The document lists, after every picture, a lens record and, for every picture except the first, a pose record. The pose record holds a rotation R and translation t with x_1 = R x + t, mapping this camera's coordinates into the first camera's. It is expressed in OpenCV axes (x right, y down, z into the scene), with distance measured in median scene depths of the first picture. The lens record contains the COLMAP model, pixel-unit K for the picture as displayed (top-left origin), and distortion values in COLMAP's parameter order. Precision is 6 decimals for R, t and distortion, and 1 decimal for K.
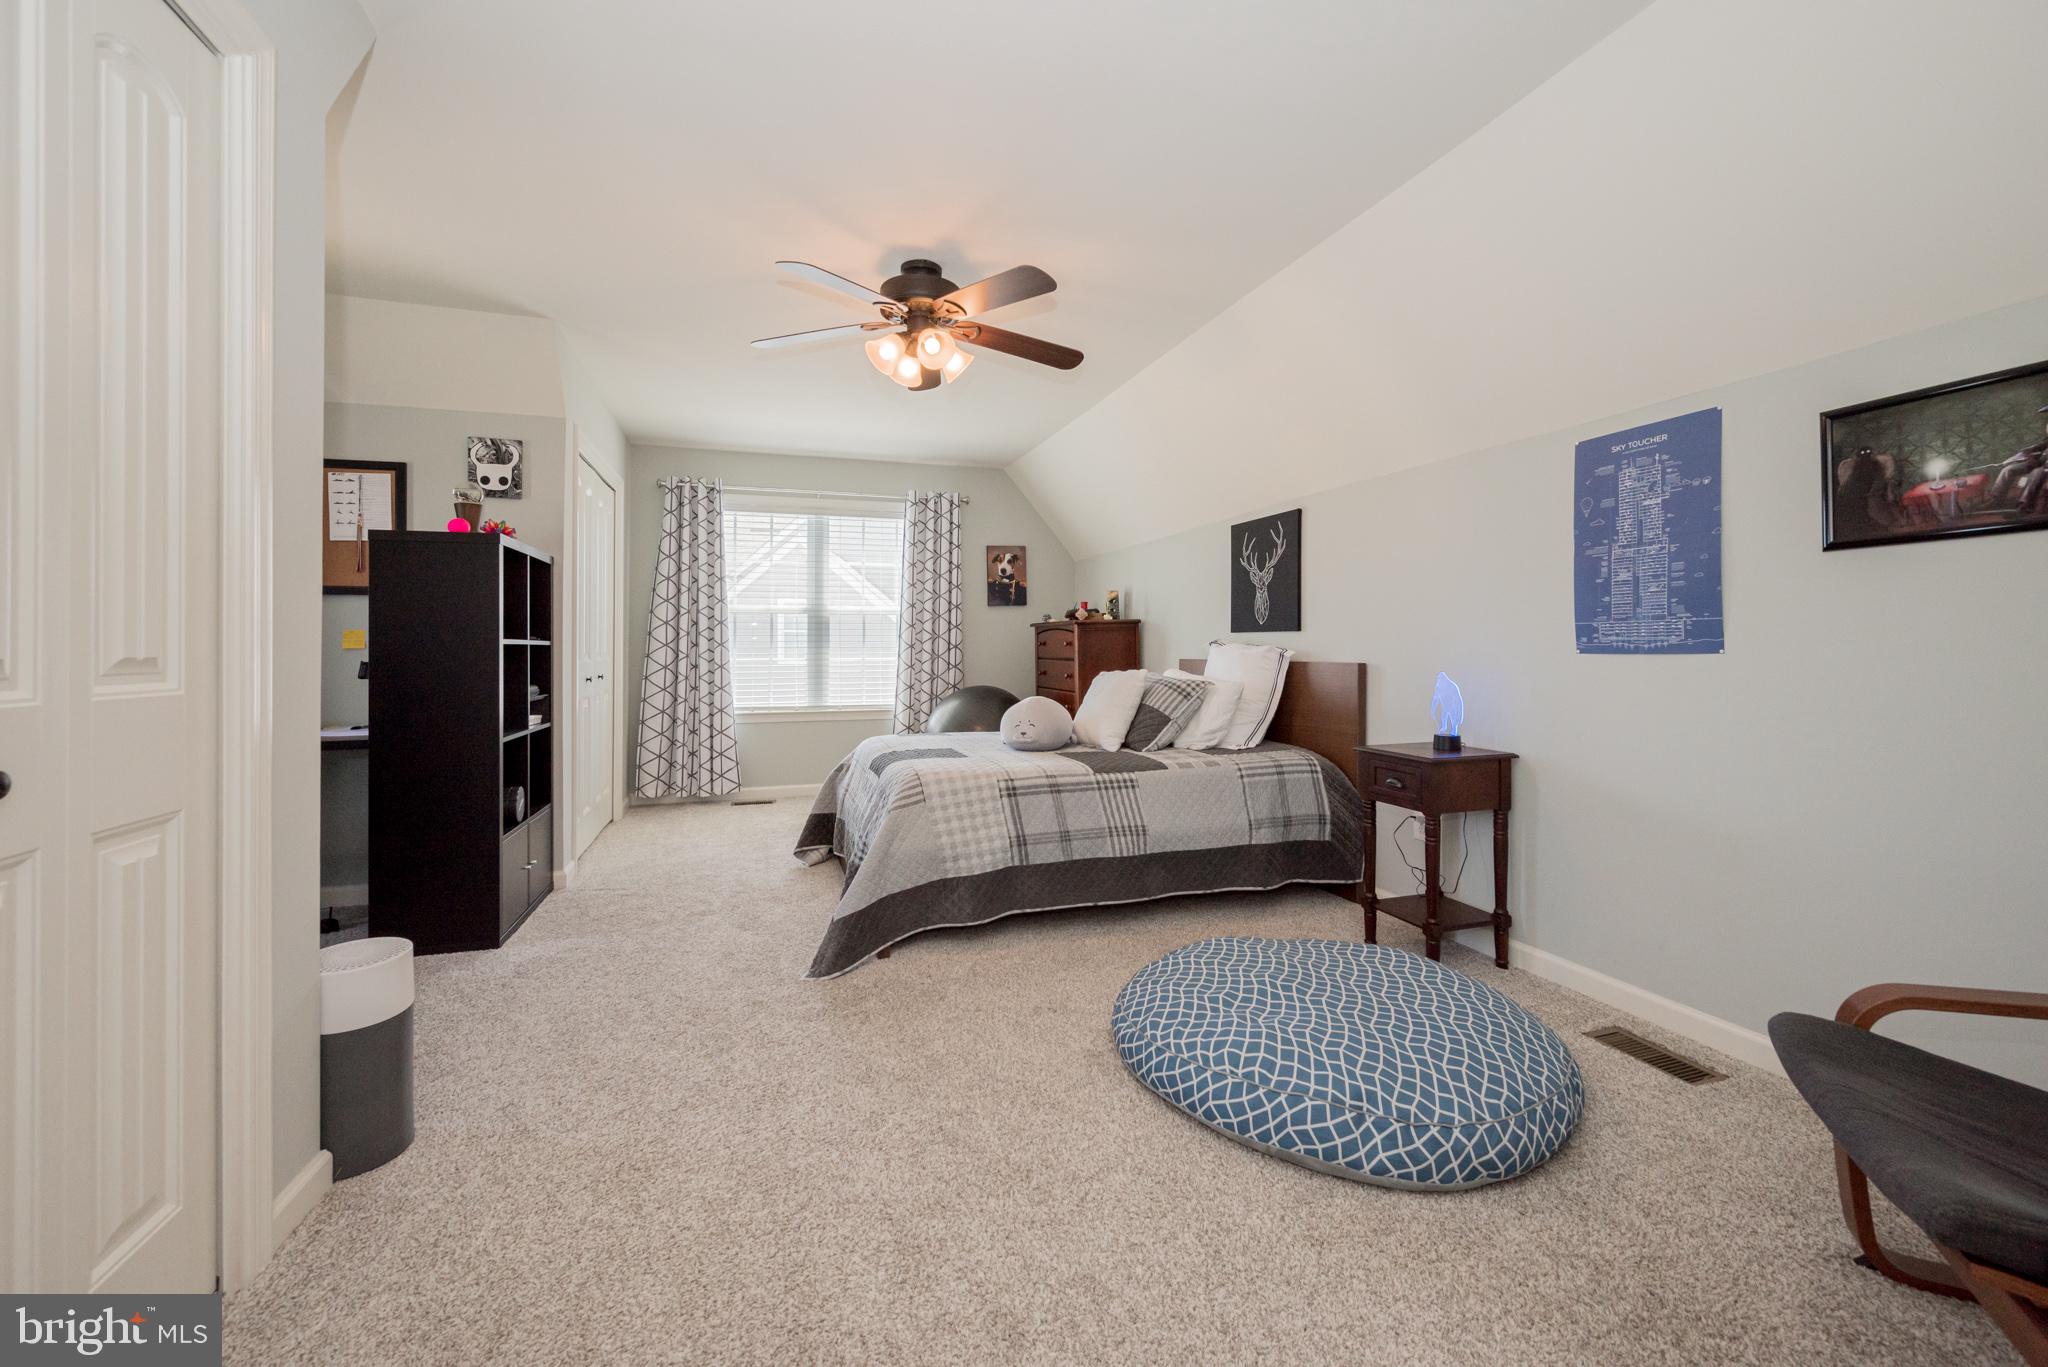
lens RADIAL K [[824.1, 0, 1033.1], [0, 824.1, 649.7], [0, 0, 1]] dist [0.000874, -0.000031]
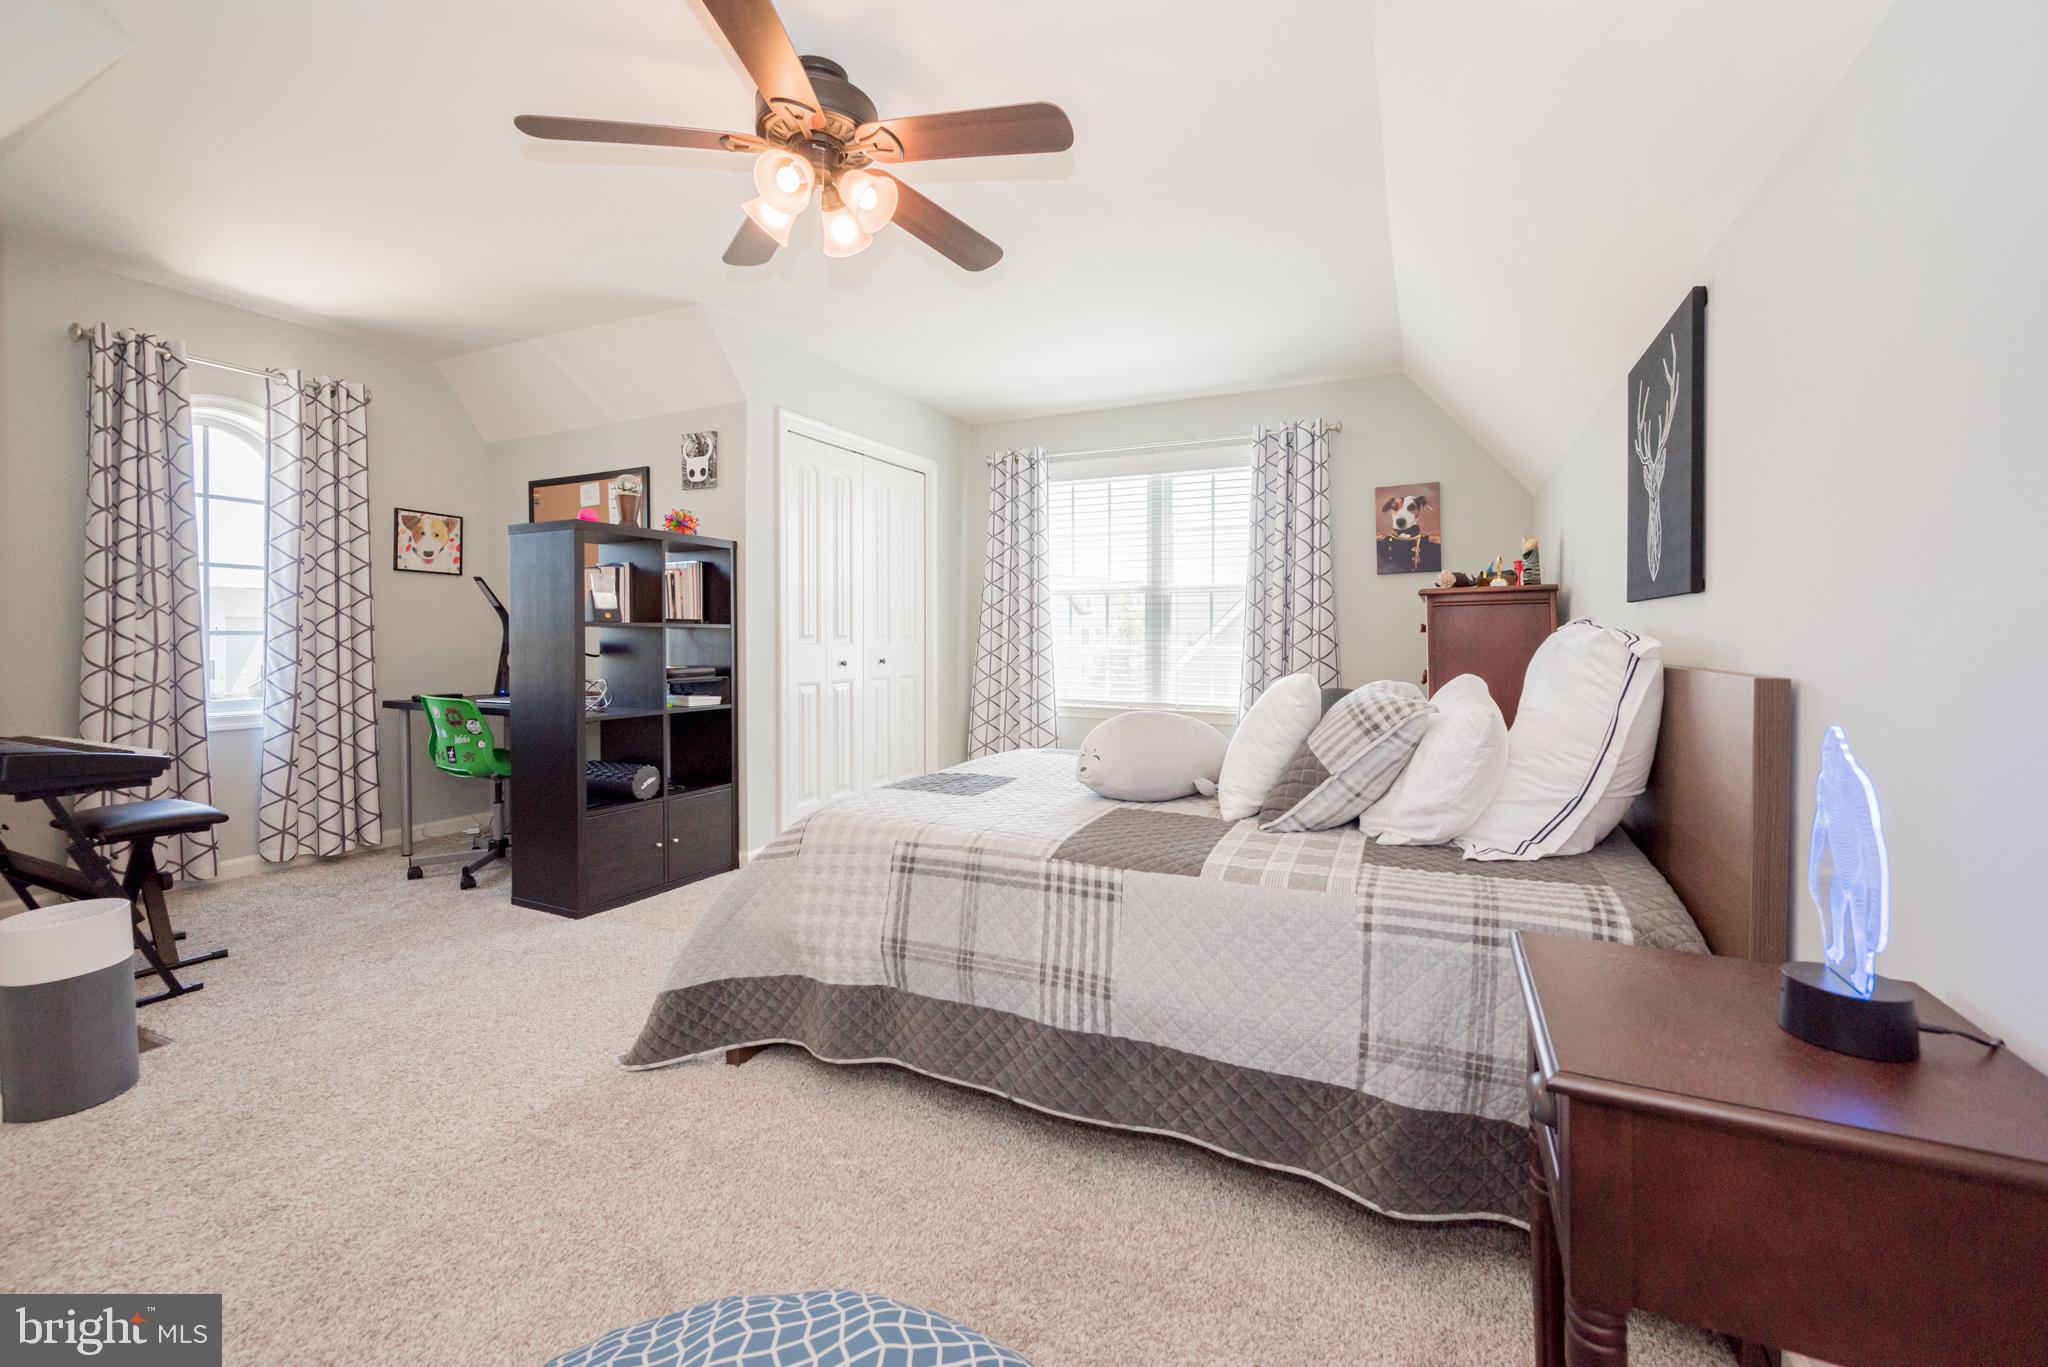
lens RADIAL K [[835.1, 0, 1025.0], [0, 835.1, 640.9], [0, 0, 1]] dist [0.000602, 0.000121]
pose [[0.724874, 0.009828, -0.688812, 0.387936], [-0.006572, 0.999951, 0.007352, 0.000184], [0.688850, -0.000802, 0.724903, 0.506100]]
